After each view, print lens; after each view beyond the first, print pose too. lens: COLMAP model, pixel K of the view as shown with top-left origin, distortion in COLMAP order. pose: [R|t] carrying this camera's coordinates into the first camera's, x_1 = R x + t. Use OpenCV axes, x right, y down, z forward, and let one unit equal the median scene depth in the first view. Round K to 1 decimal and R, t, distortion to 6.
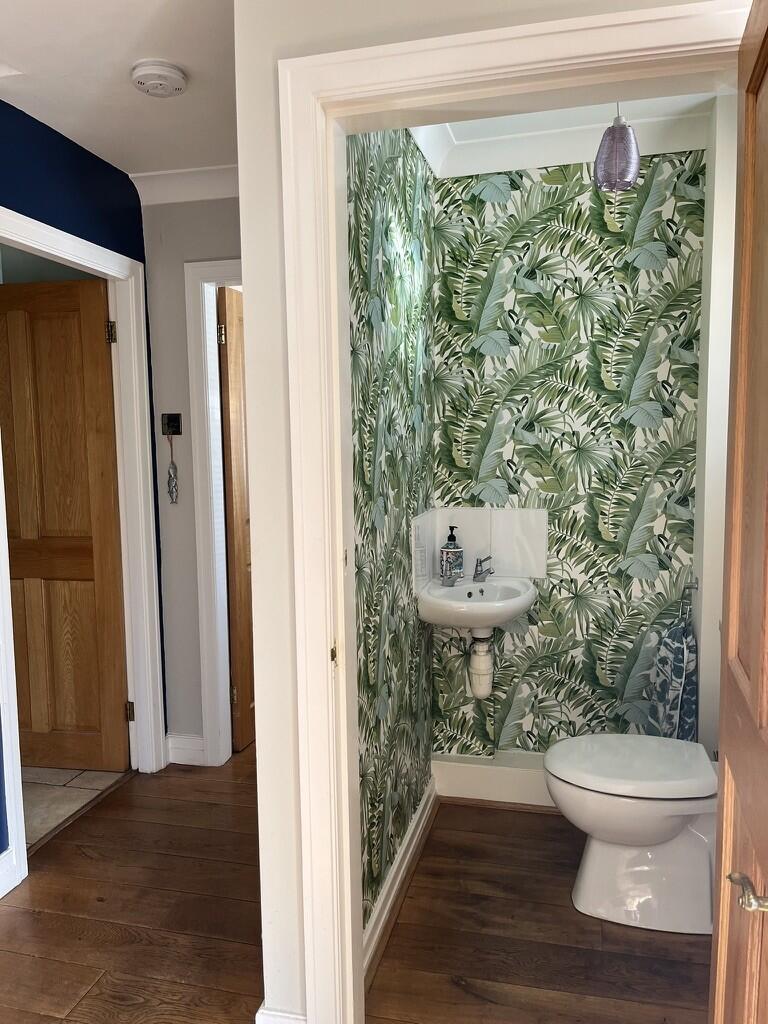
lens RADIAL K [[767.1, 0, 383.7], [0, 767.1, 514.8], [0, 0, 1]] dist [0.003513, 0.000950]
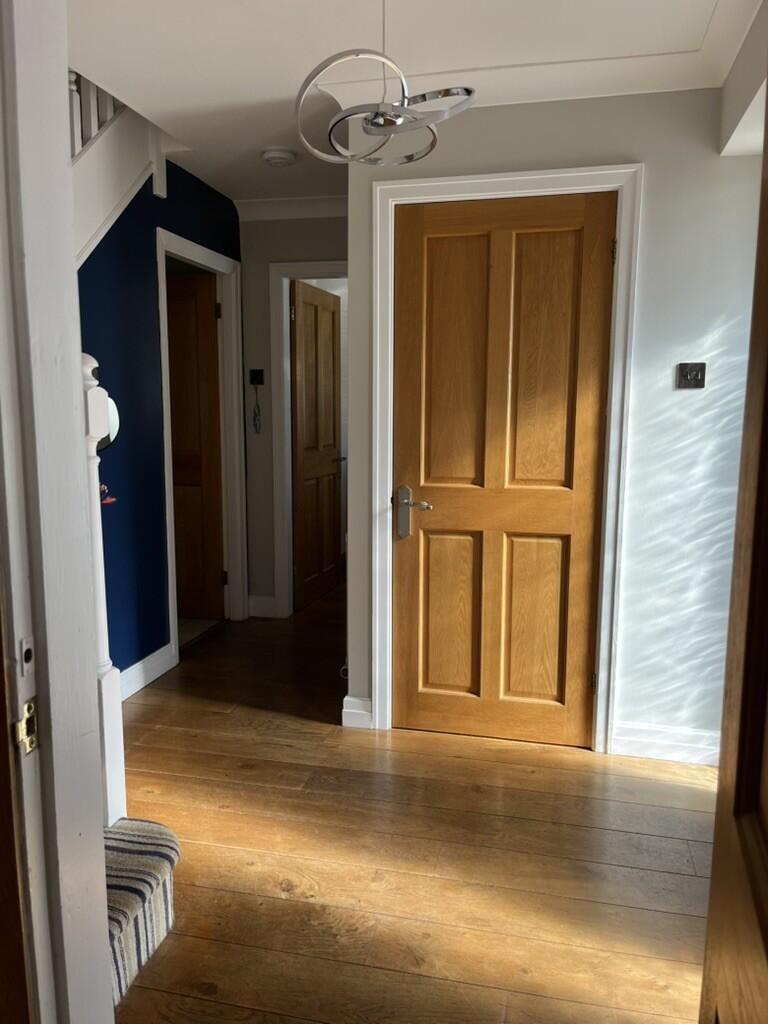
lens RADIAL K [[767.1, 0, 386.1], [0, 767.1, 510.6], [0, 0, 1]] dist [0.003513, 0.000950]
pose [[0.999661, 0.021016, 0.015379, -0.055387], [-0.021621, 0.998954, 0.040293, 0.068212], [-0.014516, -0.040612, 0.999070, -0.441240]]
